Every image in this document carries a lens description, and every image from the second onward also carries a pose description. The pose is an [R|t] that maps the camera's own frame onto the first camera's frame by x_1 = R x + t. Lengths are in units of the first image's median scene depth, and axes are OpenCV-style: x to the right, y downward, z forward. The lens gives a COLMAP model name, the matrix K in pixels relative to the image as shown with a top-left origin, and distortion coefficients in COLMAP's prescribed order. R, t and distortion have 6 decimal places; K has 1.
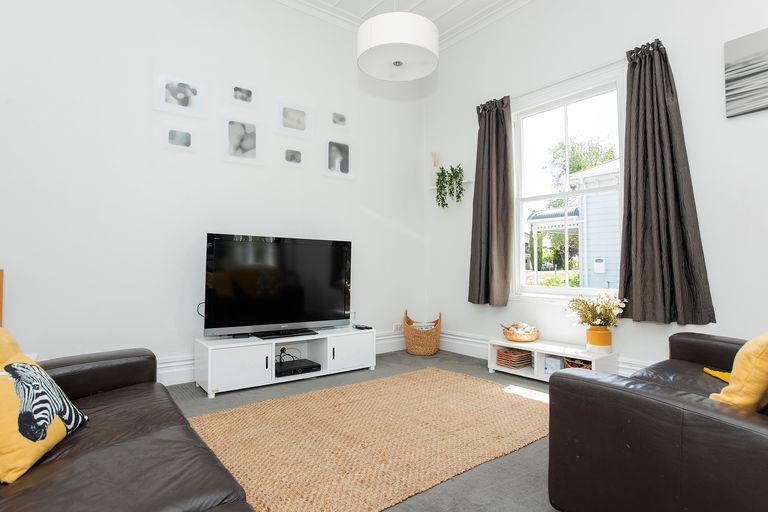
lens RADIAL K [[418.5, 0, 384.0], [0, 418.5, 254.6], [0, 0, 1]] dist [-0.018510, 0.000600]
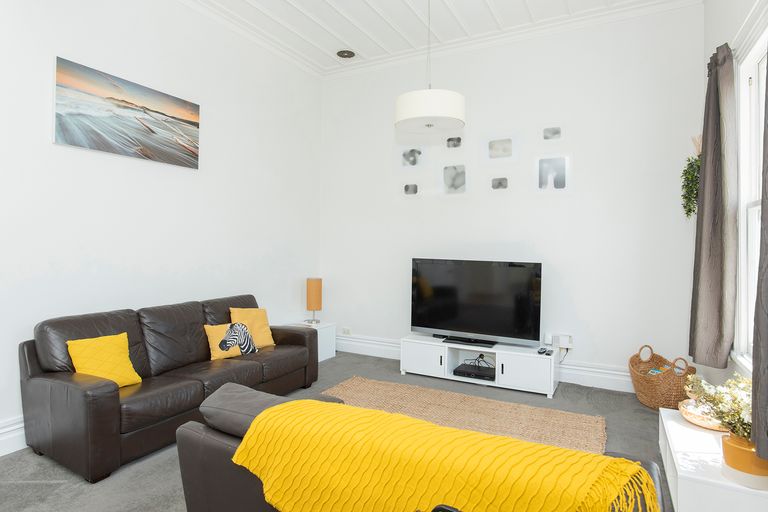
lens RADIAL K [[446.9, 0, 384.1], [0, 446.9, 256.8], [0, 0, 1]] dist [0.000147, -0.000067]
pose [[0.430370, 0.020240, -0.902426, 0.770967], [0.009254, 0.999597, 0.026832, -0.083886], [0.902605, -0.019899, 0.430009, 0.238402]]
